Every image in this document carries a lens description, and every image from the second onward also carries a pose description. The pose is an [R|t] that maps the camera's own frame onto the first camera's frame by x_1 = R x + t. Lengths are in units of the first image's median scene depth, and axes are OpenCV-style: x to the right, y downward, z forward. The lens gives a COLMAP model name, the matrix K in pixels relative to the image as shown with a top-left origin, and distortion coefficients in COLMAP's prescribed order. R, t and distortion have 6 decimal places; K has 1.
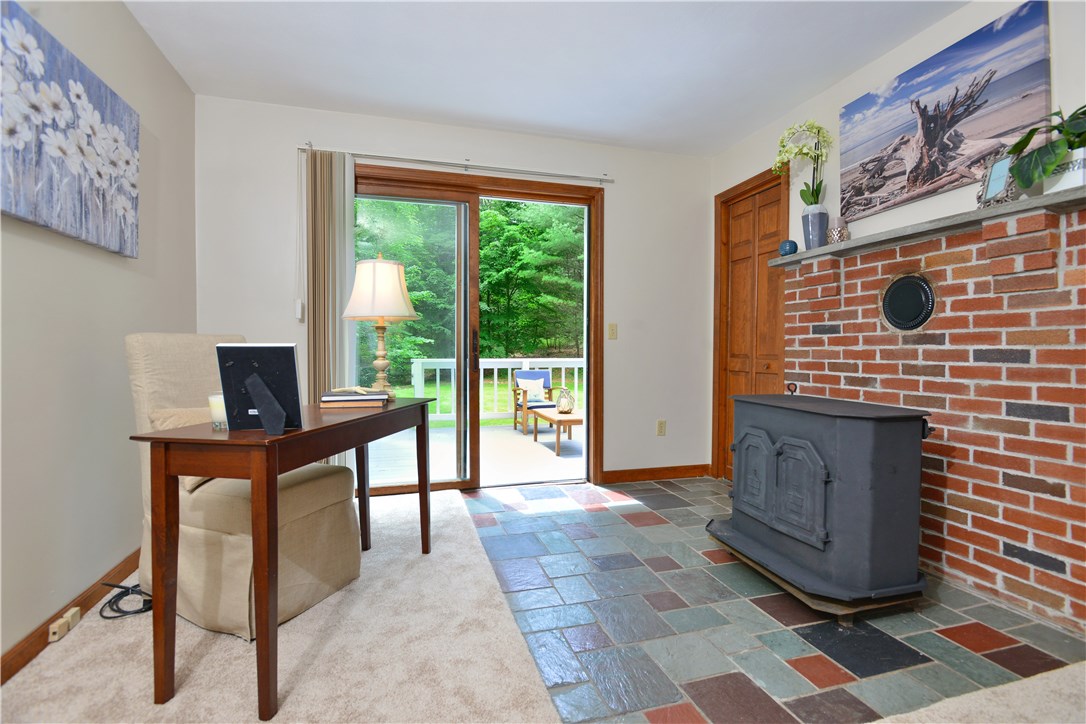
lens RADIAL K [[514.2, 0, 548.6], [0, 514.2, 361.2], [0, 0, 1]] dist [-0.016574, 0.000916]
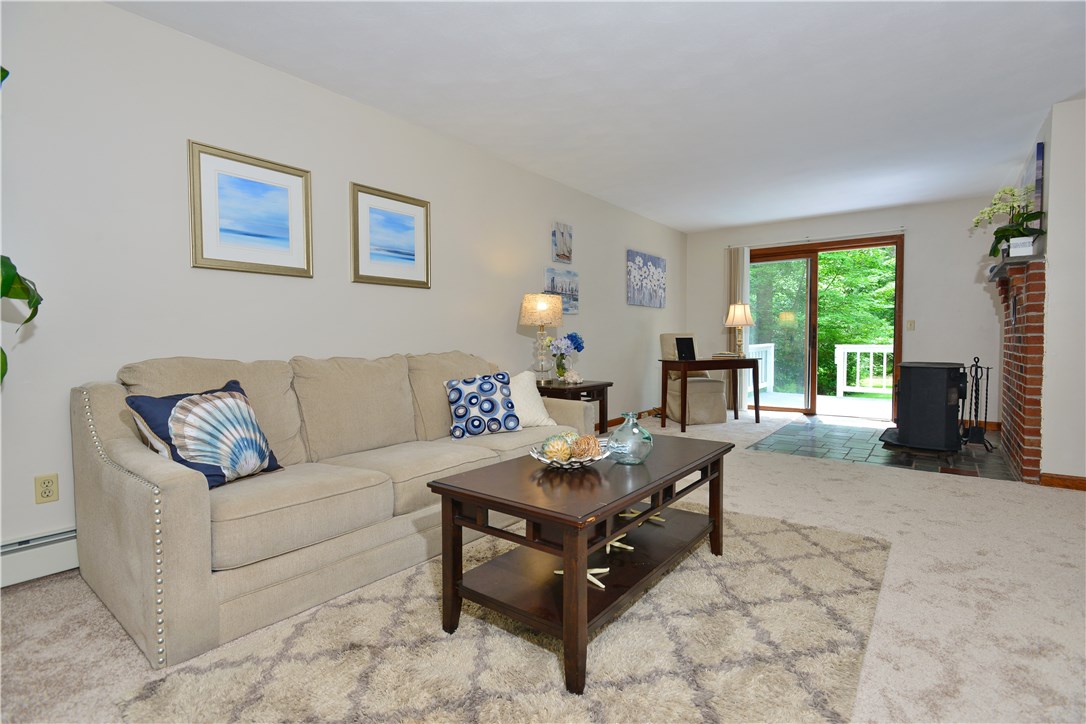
lens RADIAL K [[514.2, 0, 548.6], [0, 514.2, 361.2], [0, 0, 1]] dist [-0.016574, 0.000916]
pose [[0.585263, 0.033370, -0.810156, 1.289377], [-0.013101, 0.999412, 0.031701, 0.027027], [0.810737, -0.007939, 0.585356, -1.367427]]
